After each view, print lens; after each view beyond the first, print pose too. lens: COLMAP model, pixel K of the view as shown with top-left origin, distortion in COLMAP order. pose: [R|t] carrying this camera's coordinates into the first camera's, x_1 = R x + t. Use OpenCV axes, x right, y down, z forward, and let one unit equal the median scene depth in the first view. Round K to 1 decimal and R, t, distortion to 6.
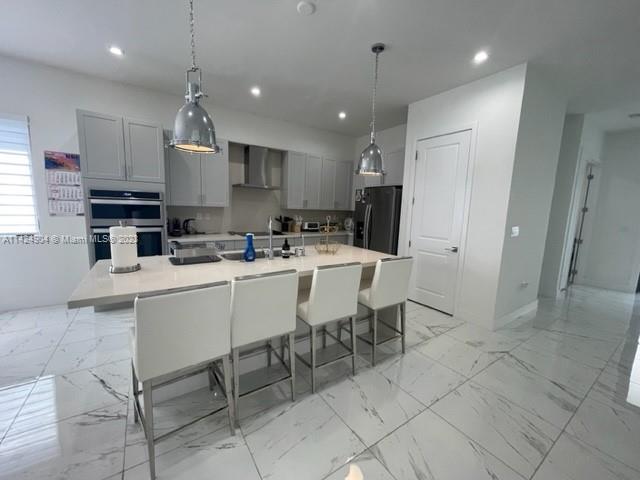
lens RADIAL K [[258.5, 0, 318.6], [0, 258.5, 240.8], [0, 0, 1]] dist [0.000060, 0.000127]
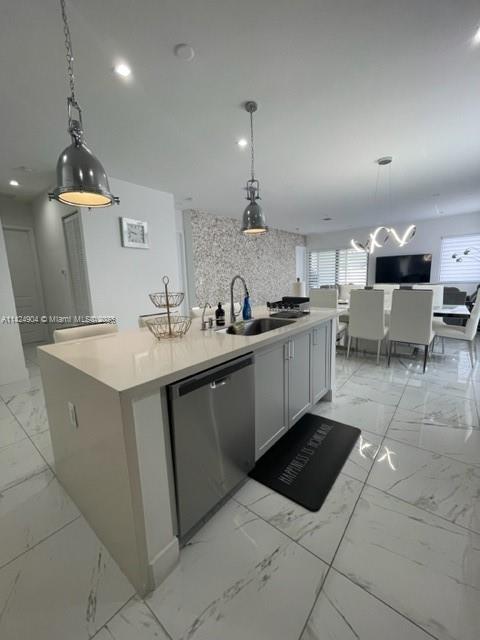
lens RADIAL K [[258.5, 0, 241.5], [0, 258.5, 317.2], [0, 0, 1]] dist [0.000060, 0.000127]
pose [[-0.958397, 0.040275, -0.282582, 0.035676], [-0.038221, 0.962973, 0.266876, -0.143906], [0.282867, 0.266574, -0.921371, 1.355145]]
